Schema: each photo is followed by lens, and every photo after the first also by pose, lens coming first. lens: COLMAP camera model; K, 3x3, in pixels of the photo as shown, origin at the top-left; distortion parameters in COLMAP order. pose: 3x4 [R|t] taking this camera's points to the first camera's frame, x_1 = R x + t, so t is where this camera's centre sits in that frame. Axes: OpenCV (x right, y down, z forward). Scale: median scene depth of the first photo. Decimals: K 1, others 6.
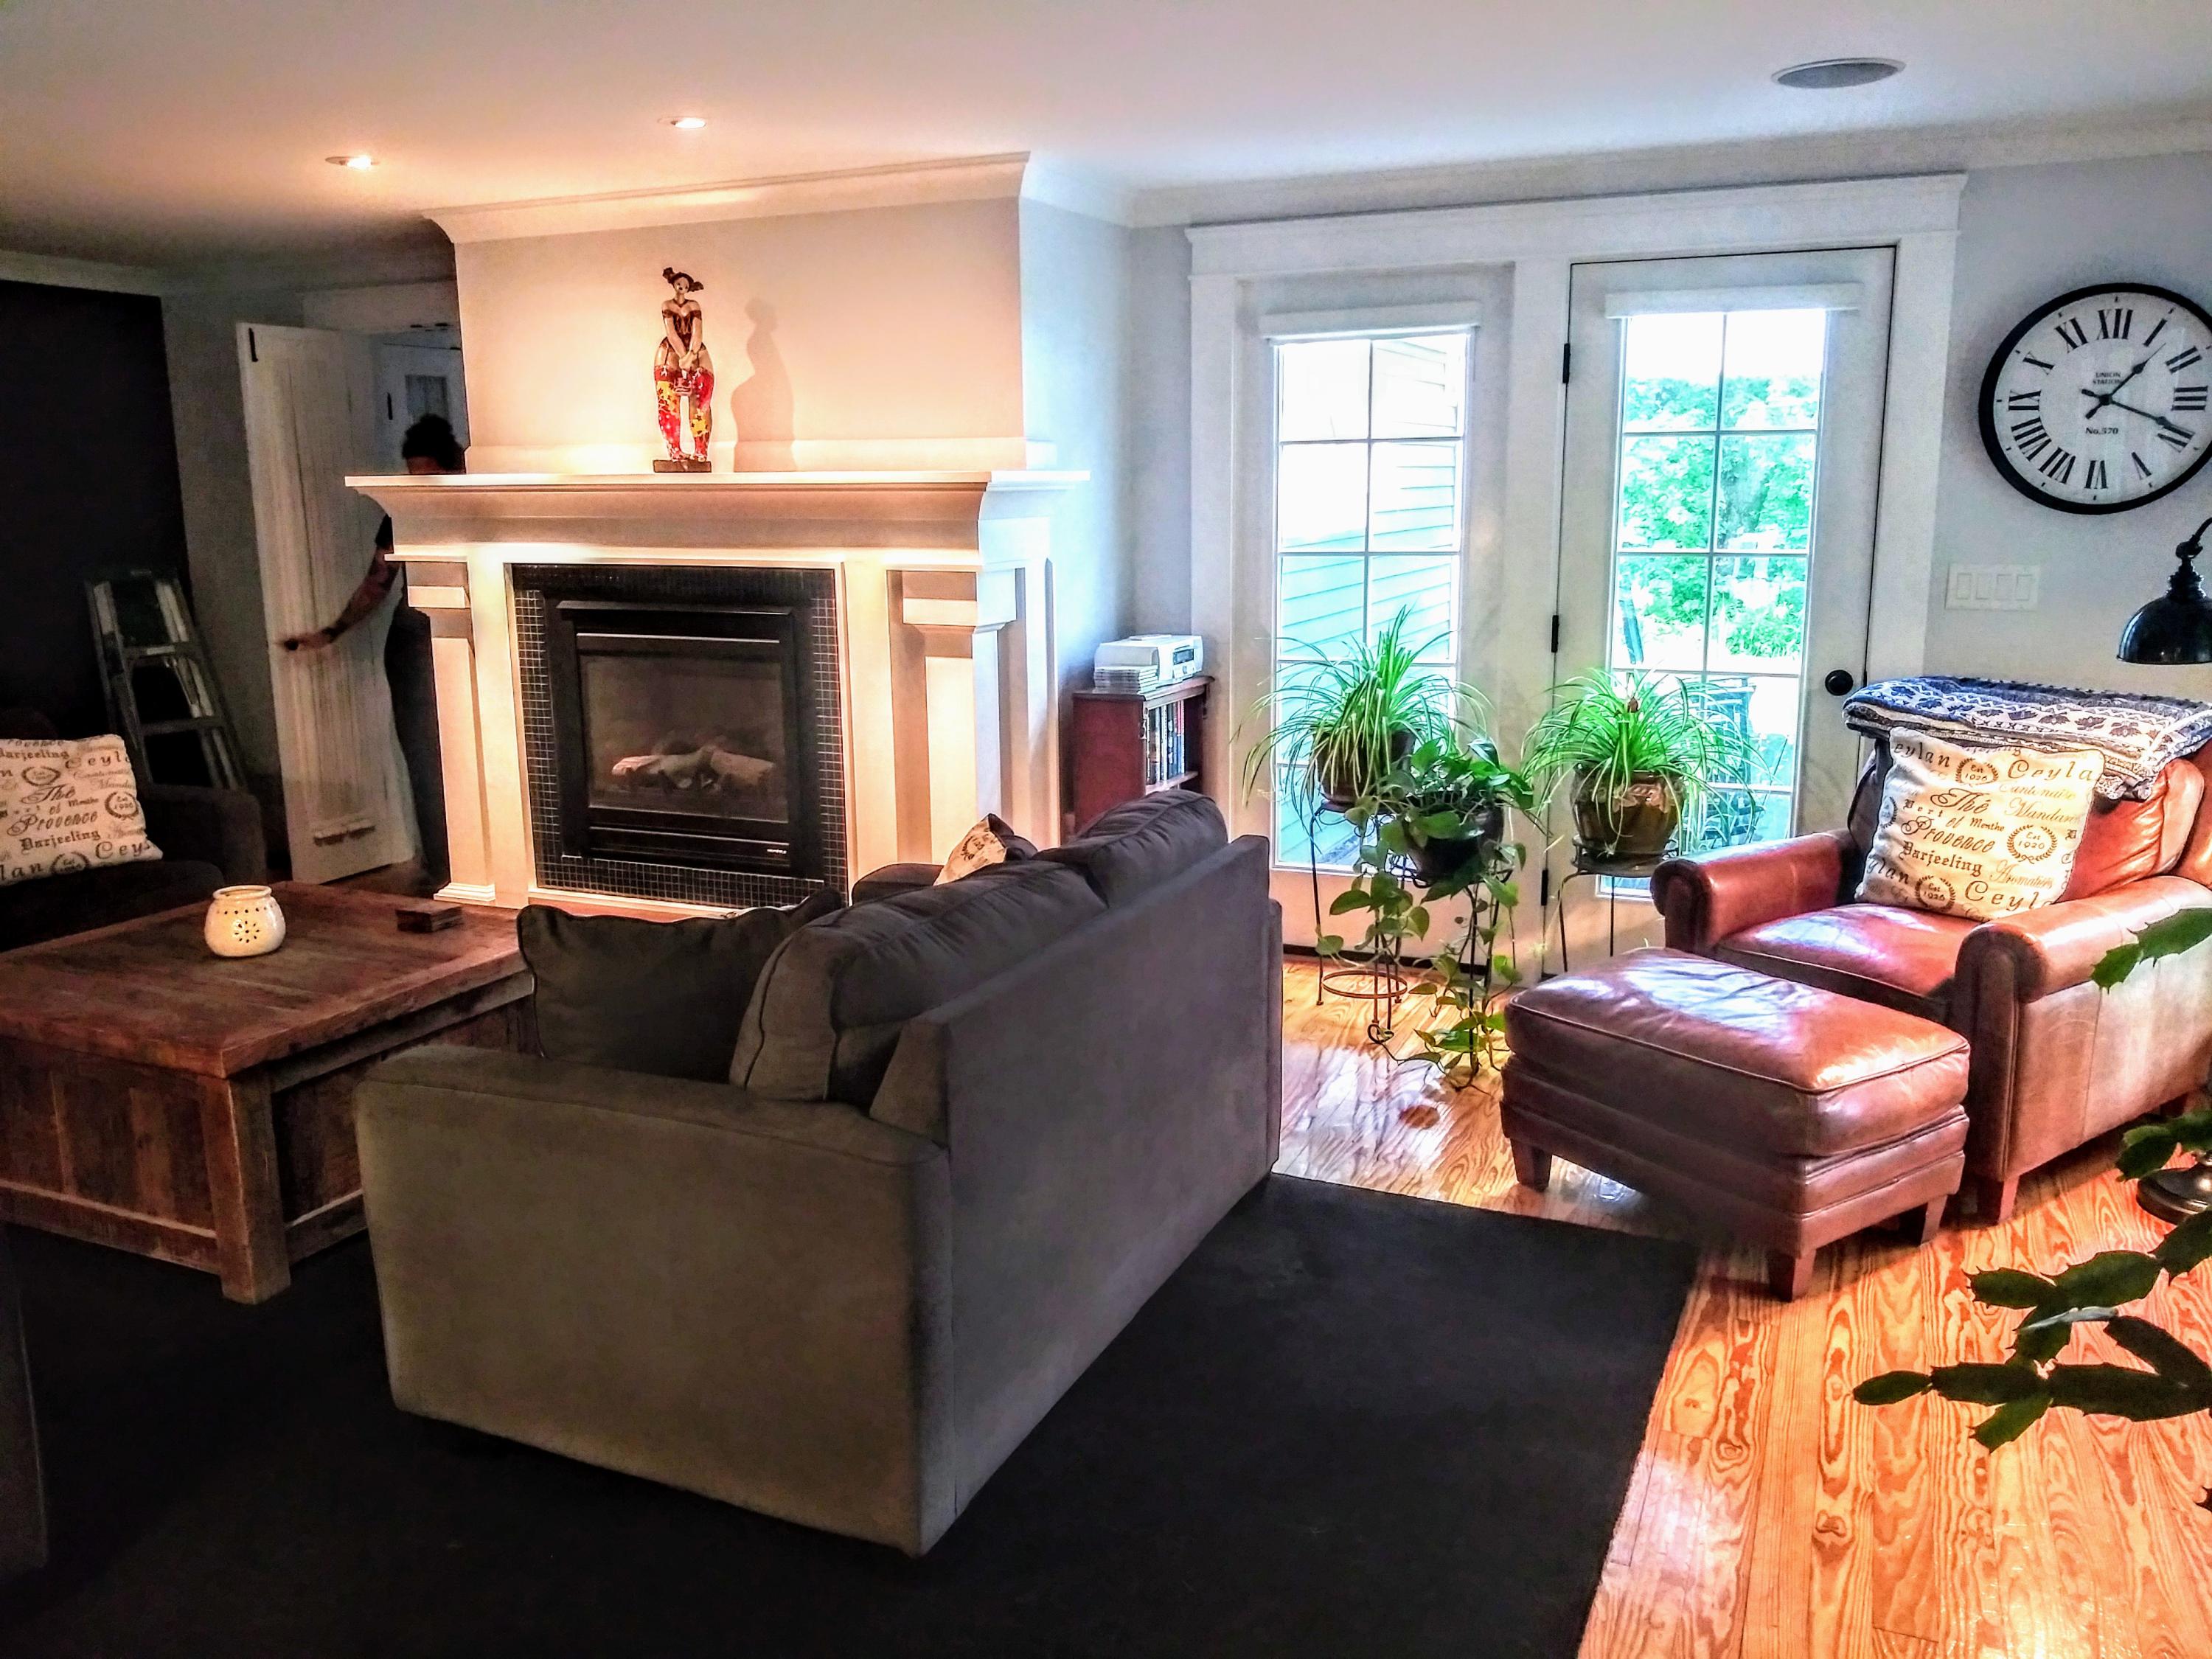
lens RADIAL K [[1735.3, 0, 1107.1], [0, 1735.3, 829.0], [0, 0, 1]] dist [0.052026, -0.063139]
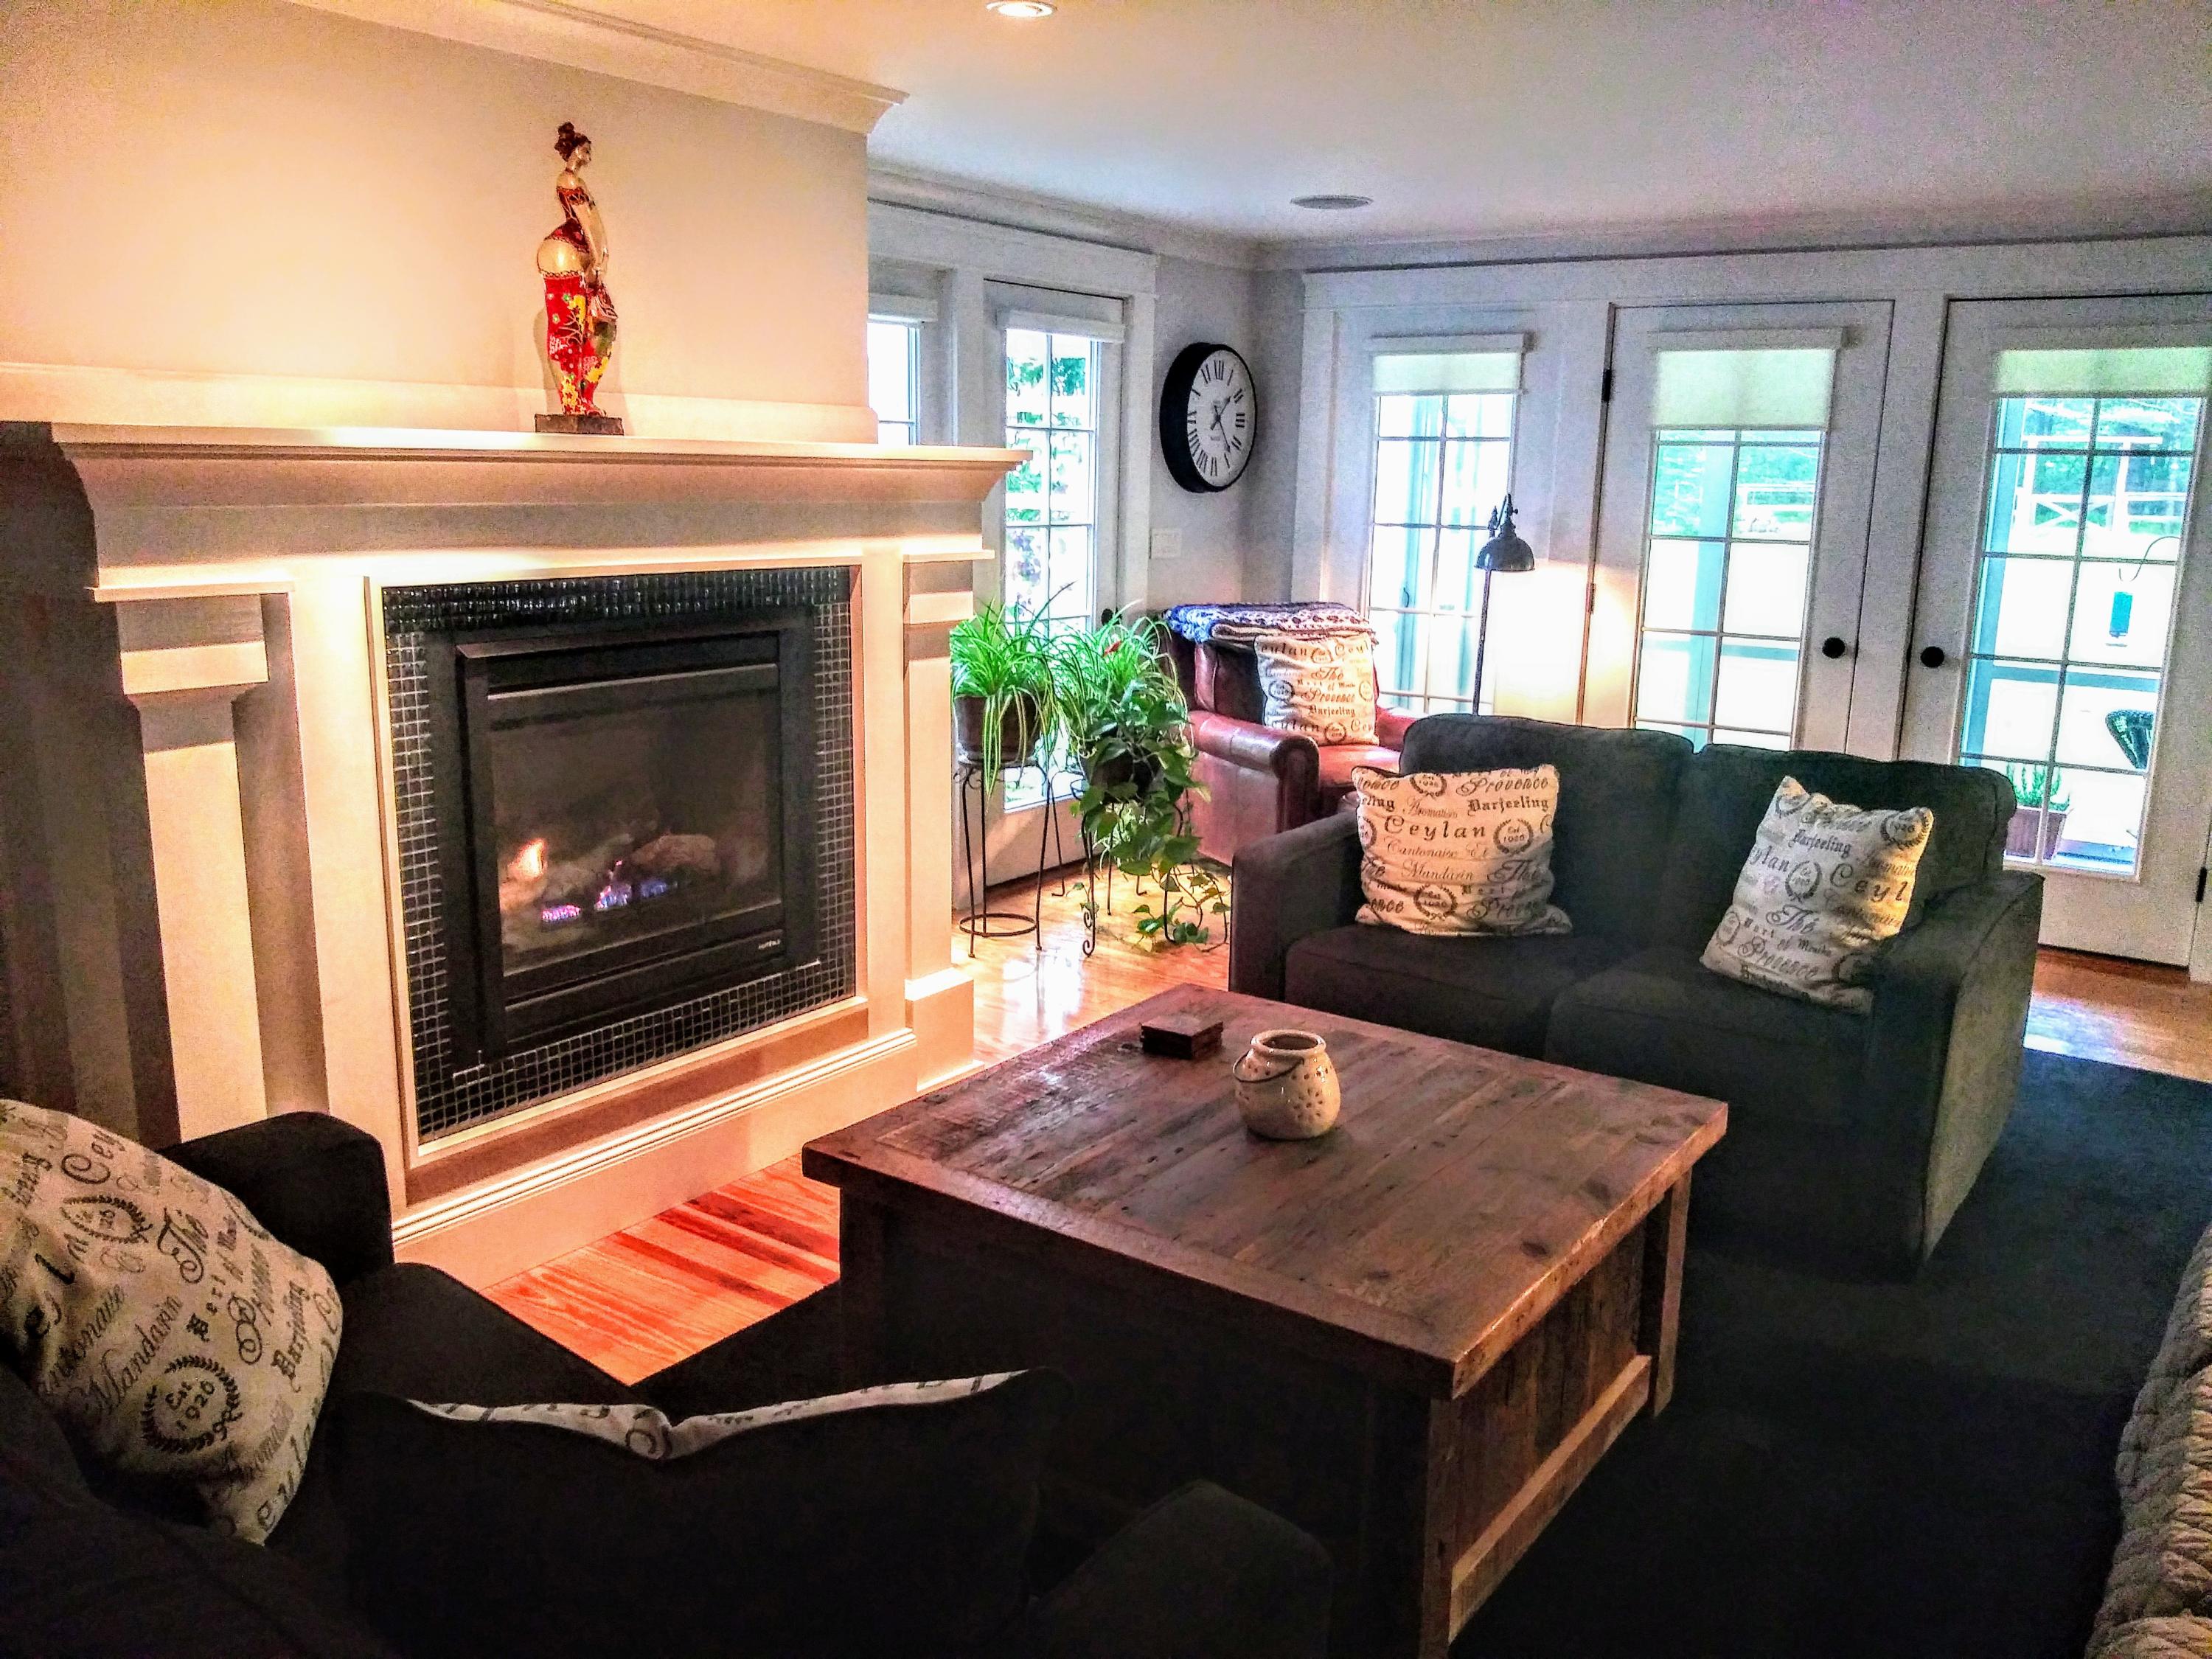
lens RADIAL K [[1735.3, 0, 1119.3], [0, 1735.3, 824.7], [0, 0, 1]] dist [0.052026, -0.063139]
pose [[0.204389, -0.189734, 0.960326, -0.929021], [0.169286, 0.973106, 0.156229, -0.137017], [-0.964141, 0.130639, 0.231011, 0.707038]]
